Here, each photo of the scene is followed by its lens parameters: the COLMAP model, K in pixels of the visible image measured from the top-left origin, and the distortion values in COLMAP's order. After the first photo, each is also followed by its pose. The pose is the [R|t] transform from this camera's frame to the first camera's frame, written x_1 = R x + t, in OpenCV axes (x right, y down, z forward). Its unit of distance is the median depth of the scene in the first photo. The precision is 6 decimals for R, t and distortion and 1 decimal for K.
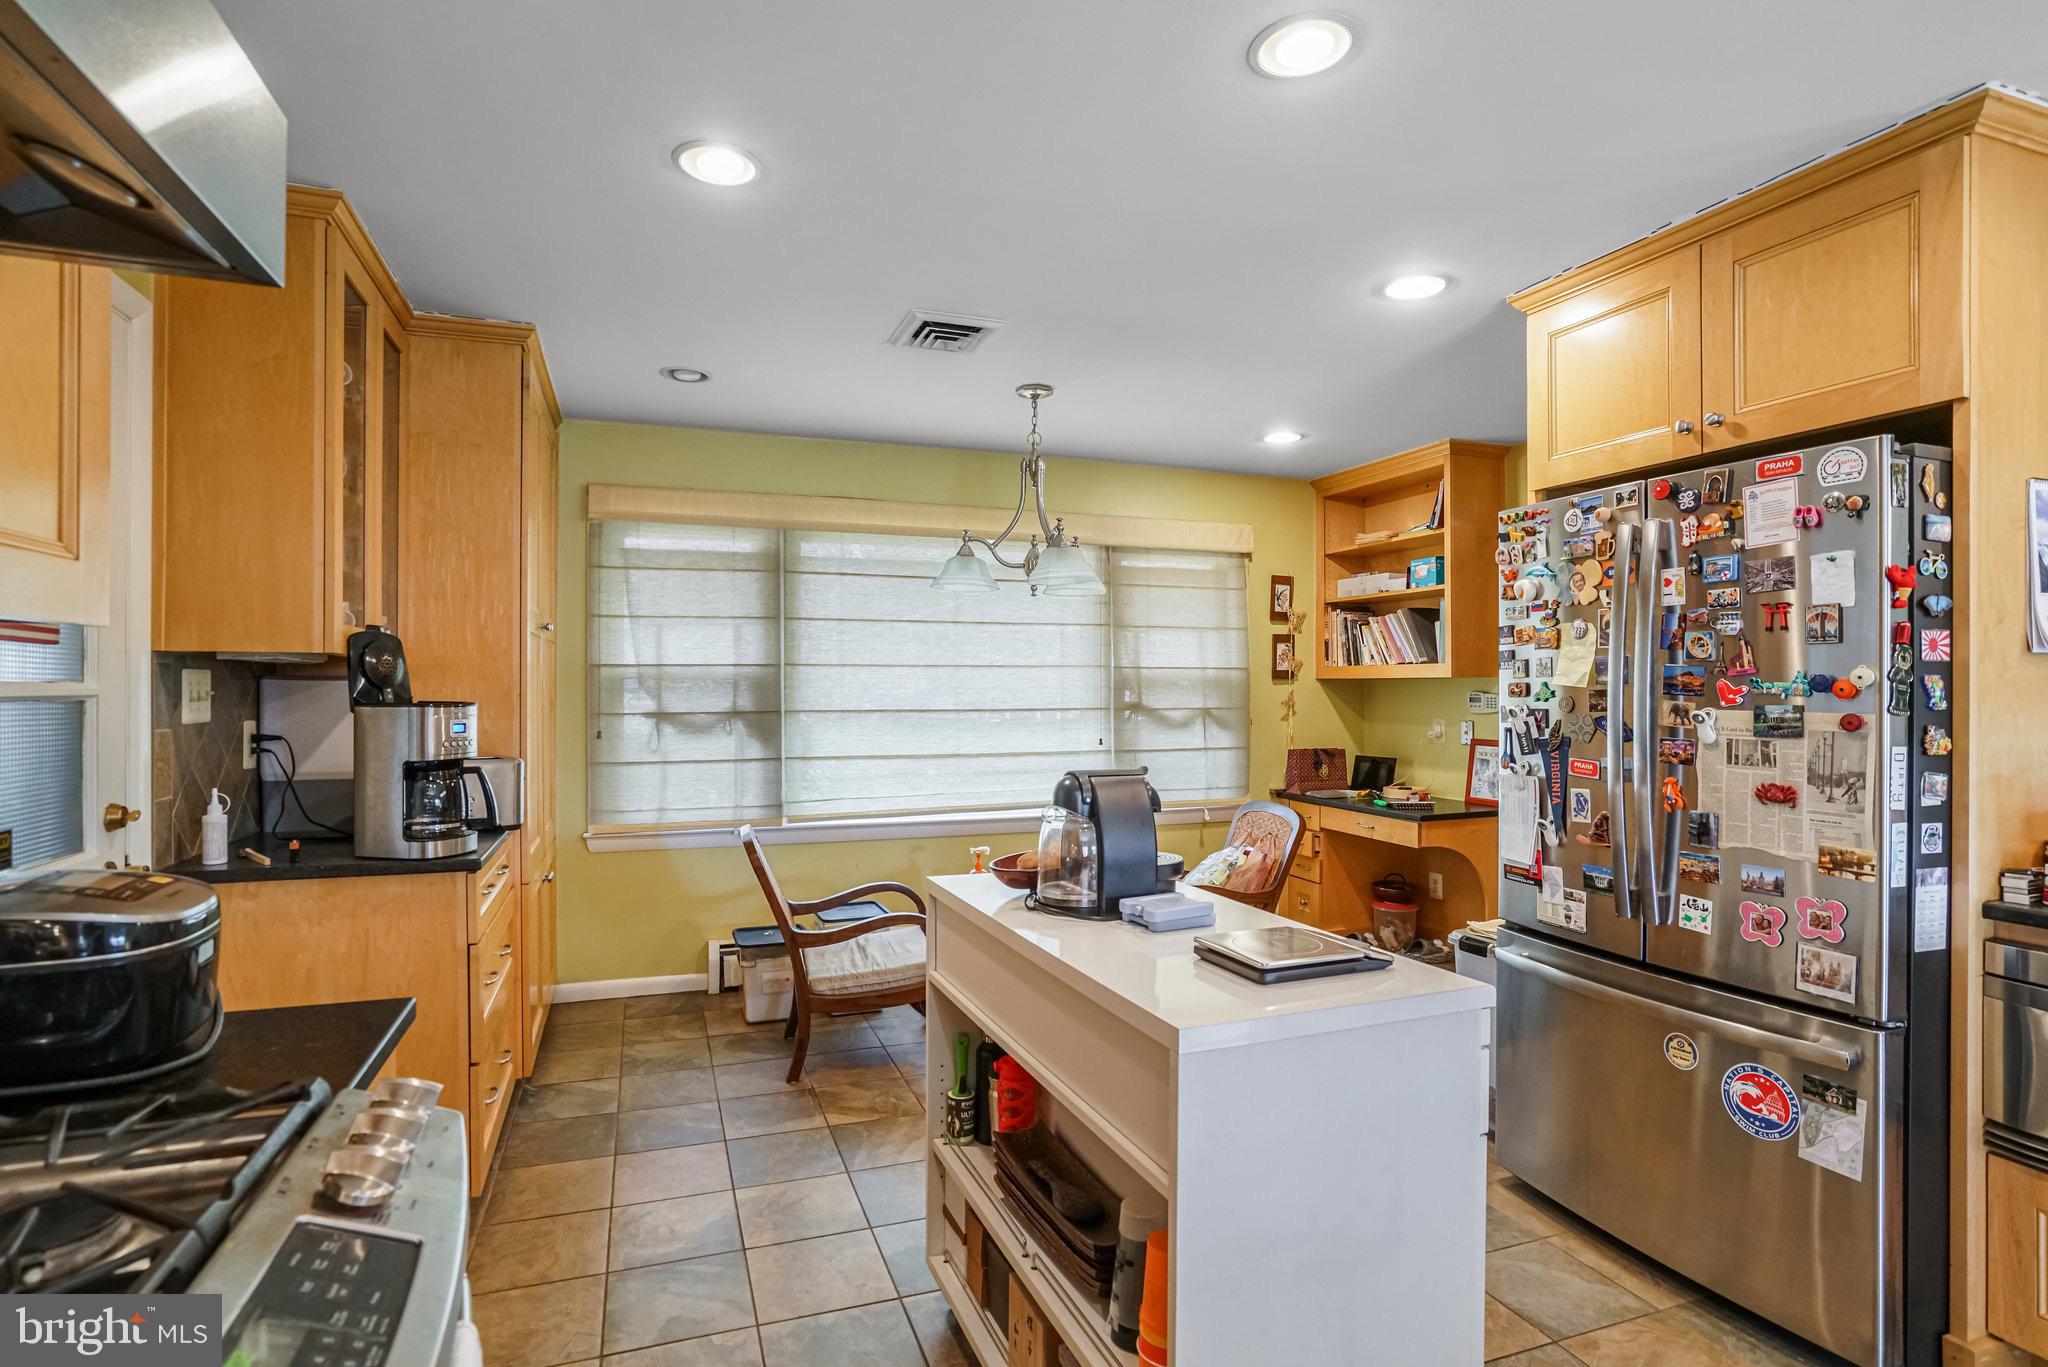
lens RADIAL K [[1026.5, 0, 1005.5], [0, 1026.5, 689.1], [0, 0, 1]] dist [-0.021853, 0.008922]
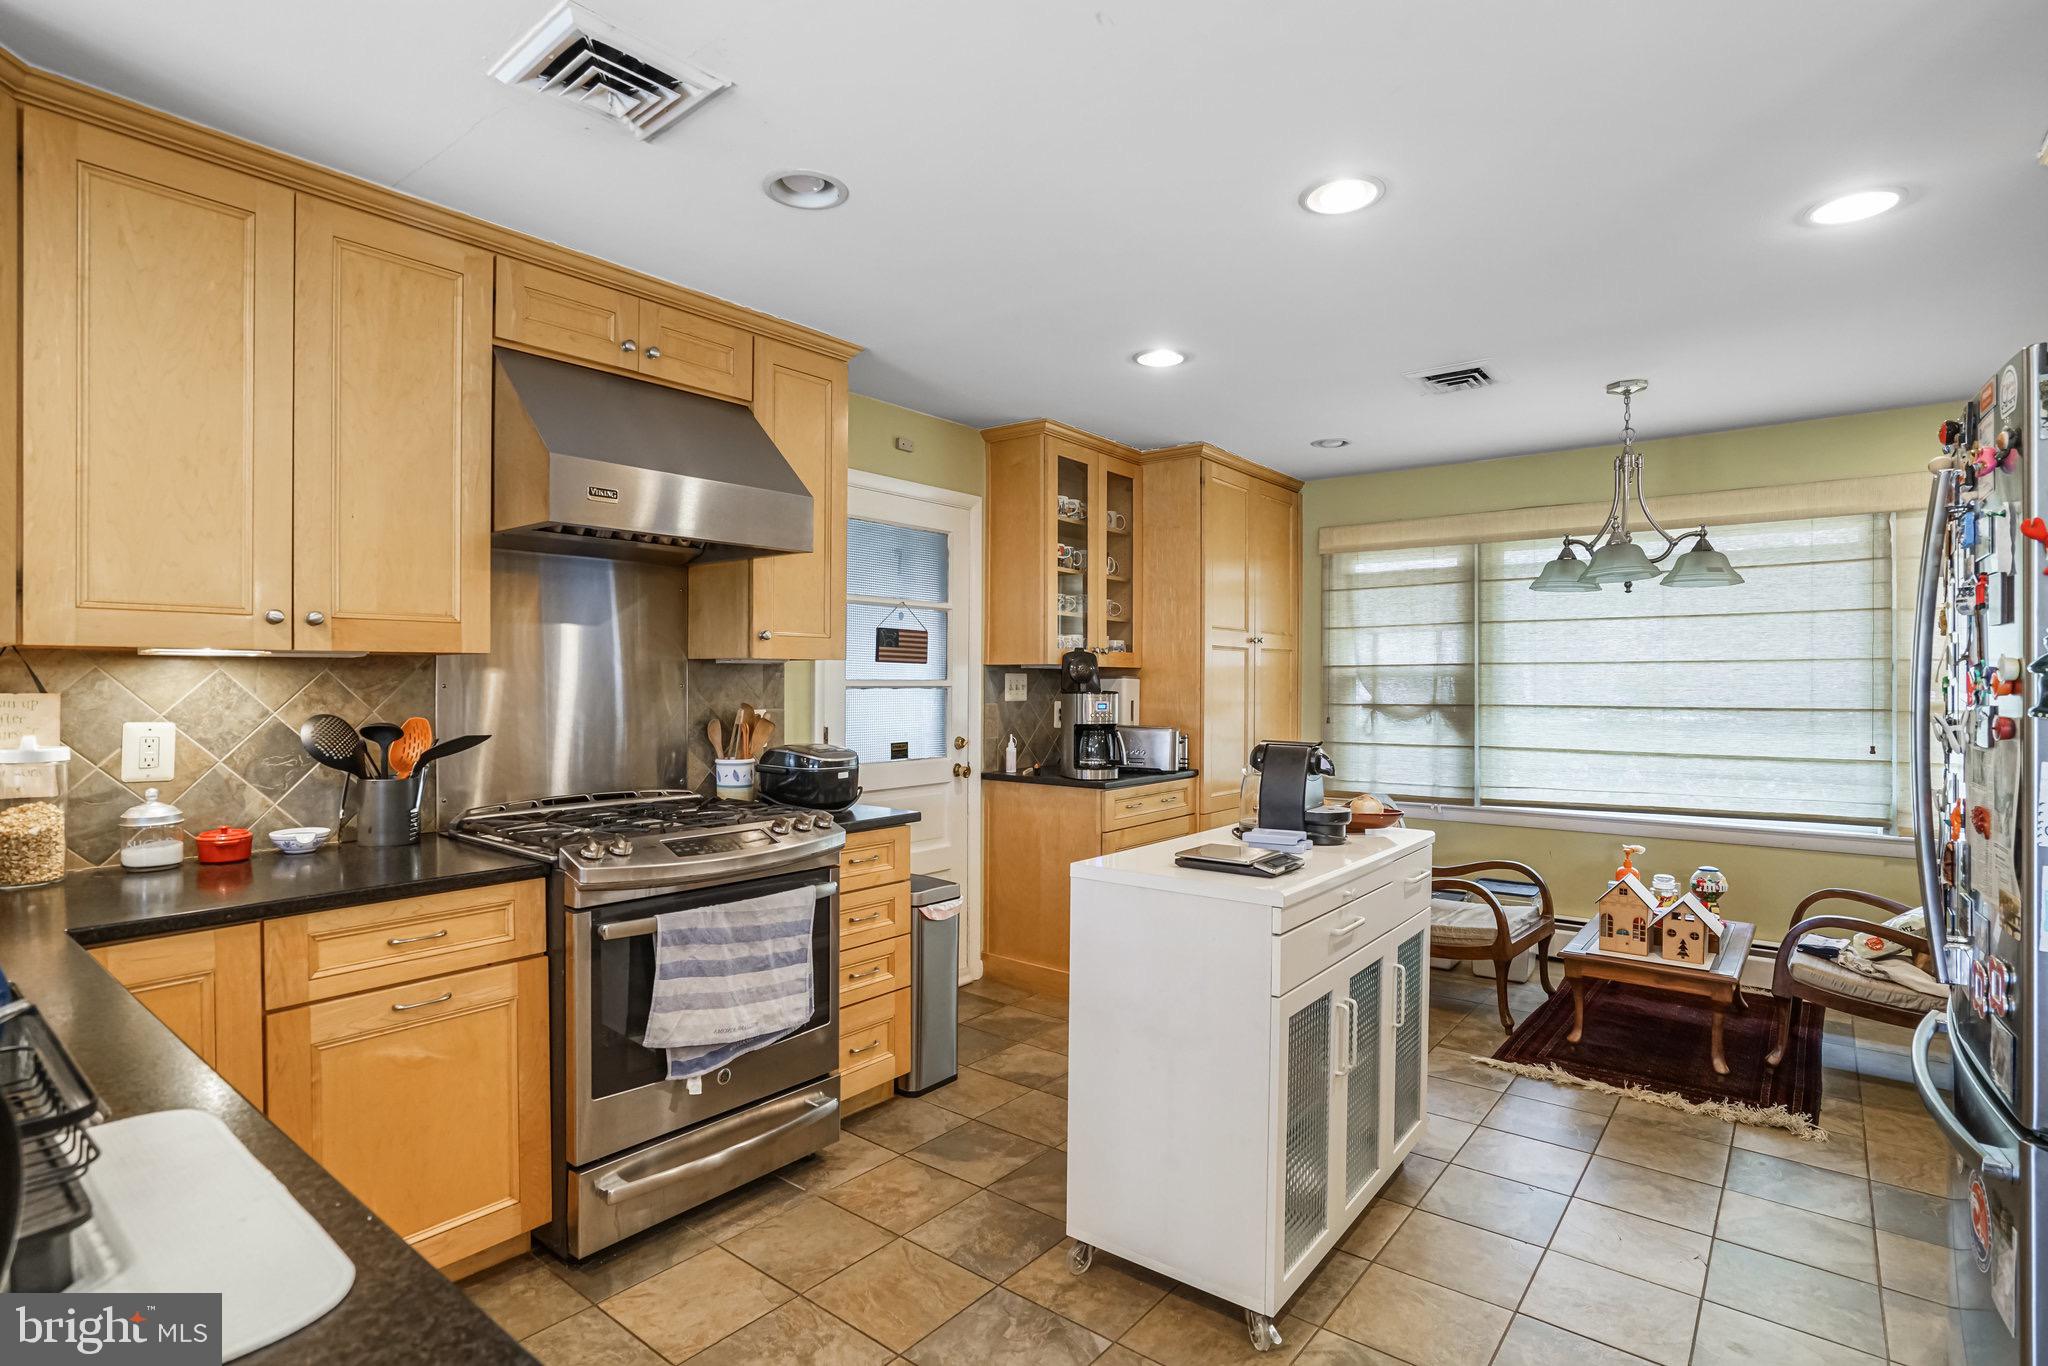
lens RADIAL K [[1026.5, 0, 1026.3], [0, 1026.5, 691.5], [0, 0, 1]] dist [-0.021853, 0.008922]
pose [[0.539201, 0.008317, -0.842136, 0.735776], [-0.003768, 0.999965, 0.007463, 0.000372], [0.842169, -0.000851, 0.539213, -0.037350]]
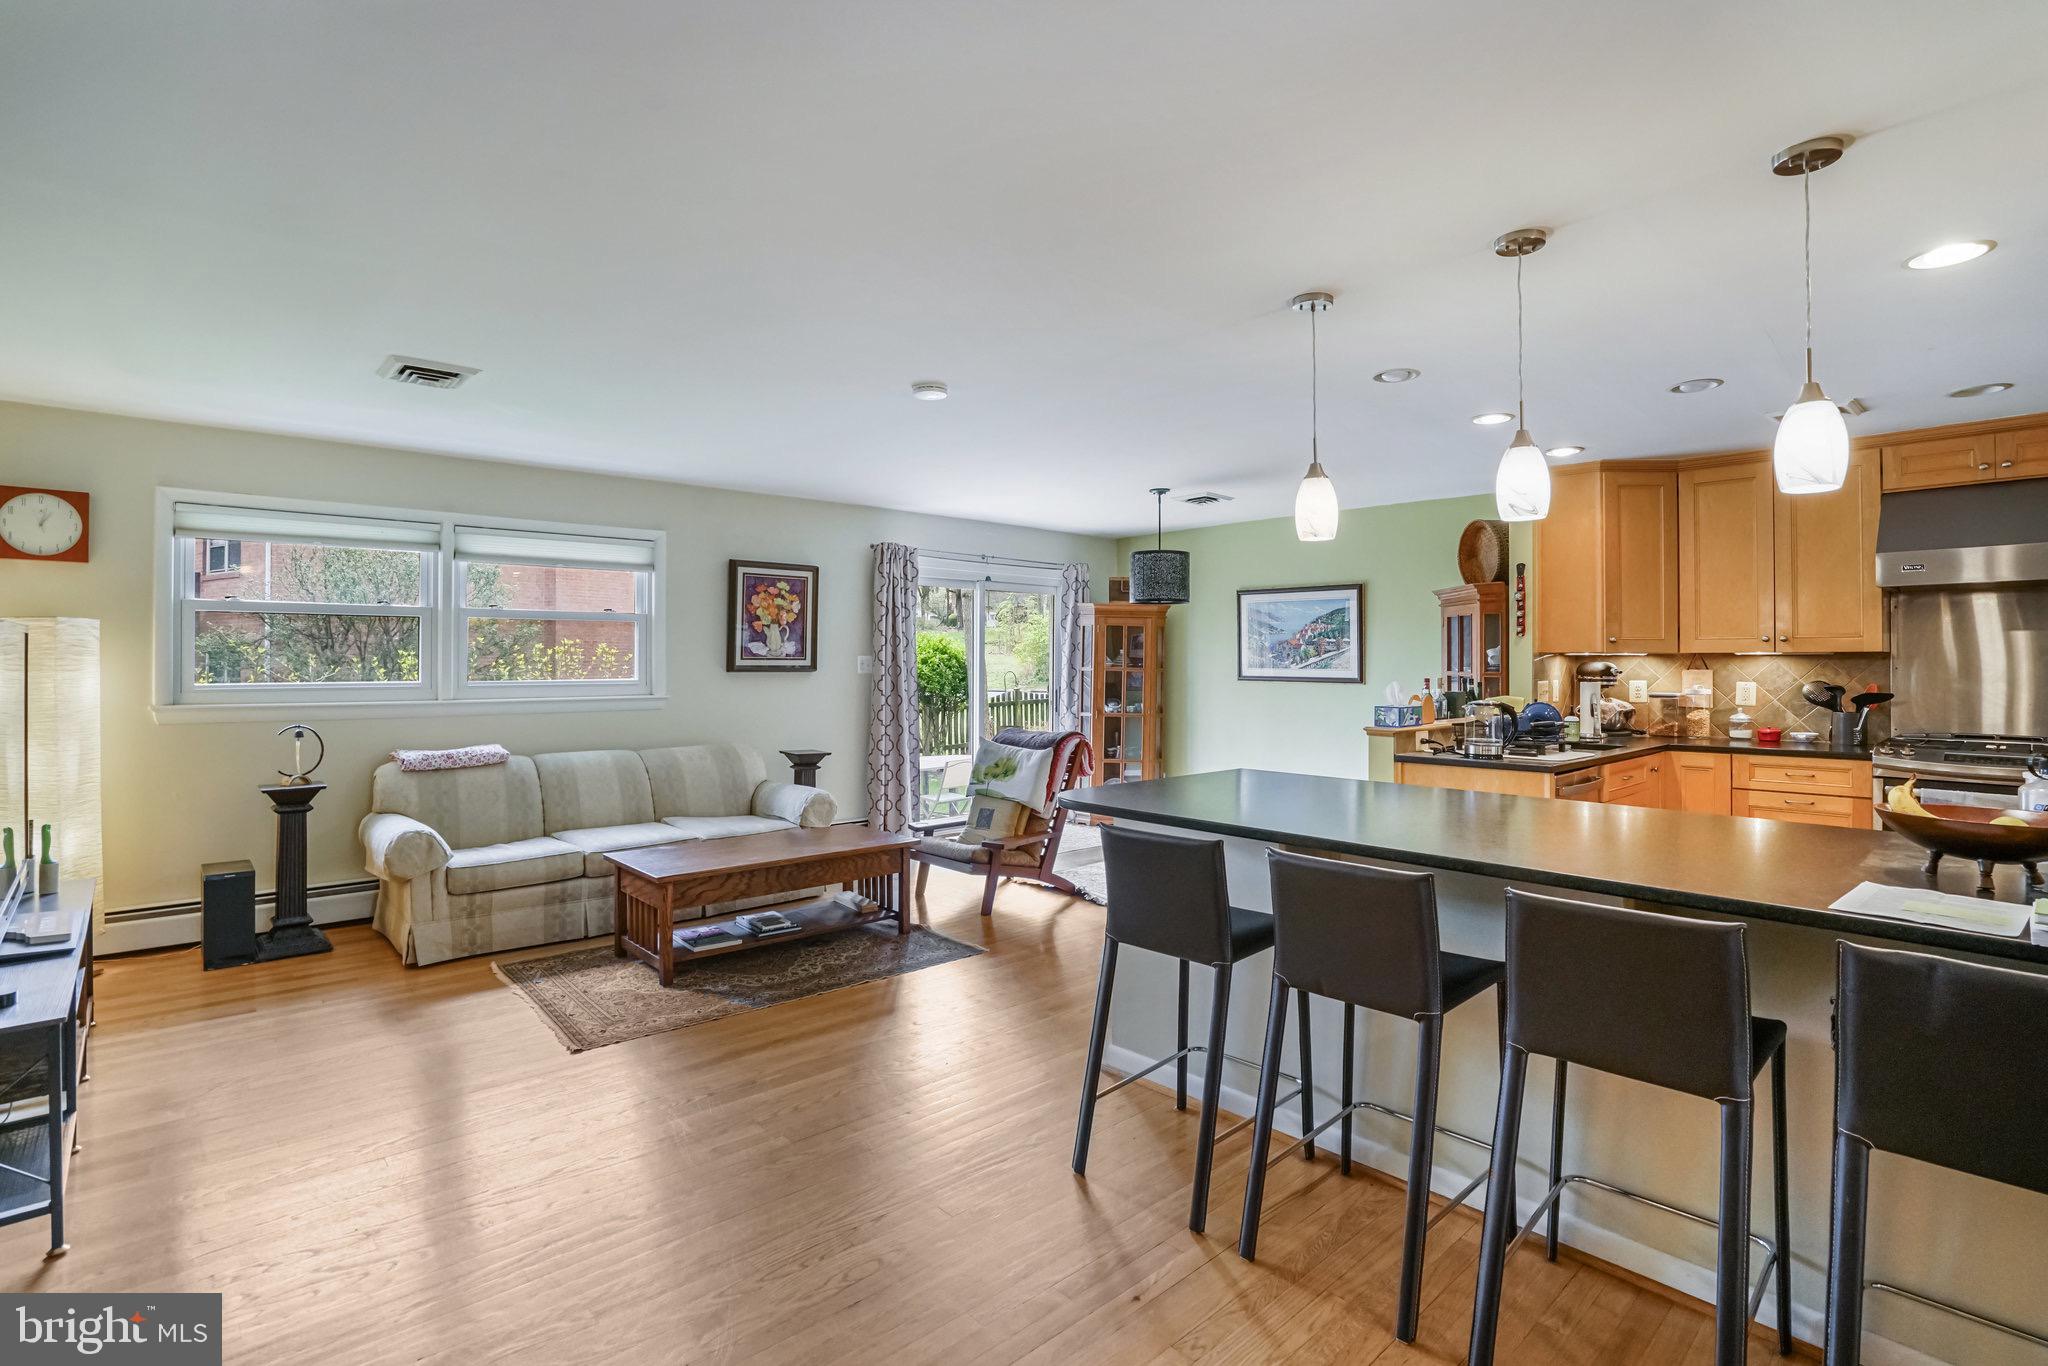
lens RADIAL K [[964.9, 0, 1007.0], [0, 964.9, 680.8], [0, 0, 1]] dist [-0.041311, 0.011100]
pose [[-0.918602, 0.005741, -0.395142, 1.720910], [-0.002170, 0.999806, 0.019569, -0.002160], [0.395178, 0.018833, -0.918412, 0.904963]]
